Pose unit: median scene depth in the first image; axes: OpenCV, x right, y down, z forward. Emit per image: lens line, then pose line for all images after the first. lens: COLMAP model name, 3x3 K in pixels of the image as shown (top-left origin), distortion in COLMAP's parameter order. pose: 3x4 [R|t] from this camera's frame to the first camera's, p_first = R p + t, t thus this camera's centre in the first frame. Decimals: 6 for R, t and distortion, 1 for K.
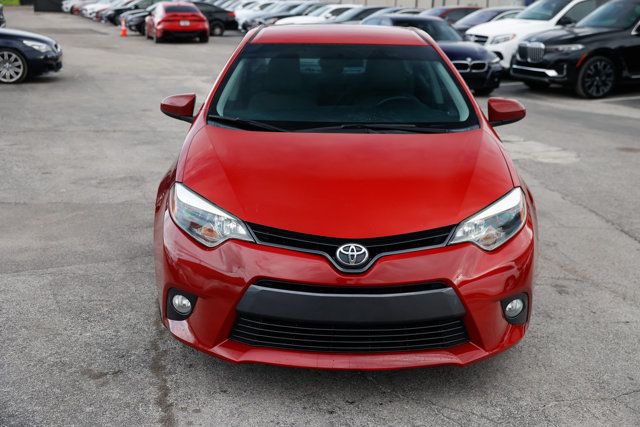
lens RADIAL K [[833.5, 0, 319.5], [0, 833.5, 213.8], [0, 0, 1]] dist [0.089192, 0.000000]
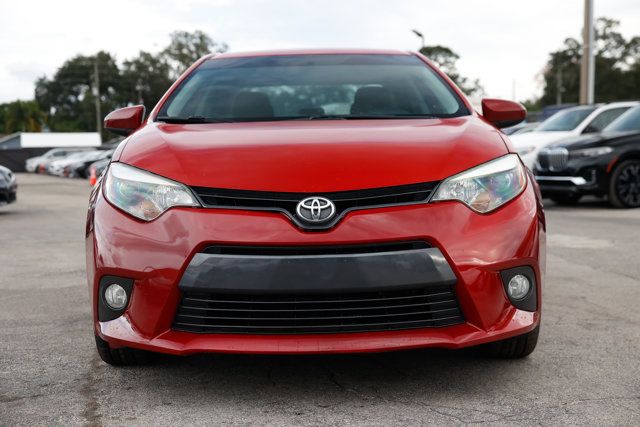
lens RADIAL K [[972.9, 0, 318.0], [0, 972.9, 217.0], [0, 0, 1]] dist [0.147312, 0.000000]
pose [[0.999283, -0.037354, -0.006200, 0.036519], [0.035312, 0.978430, -0.203538, 0.196546], [0.013669, 0.203173, 0.979047, 0.034481]]
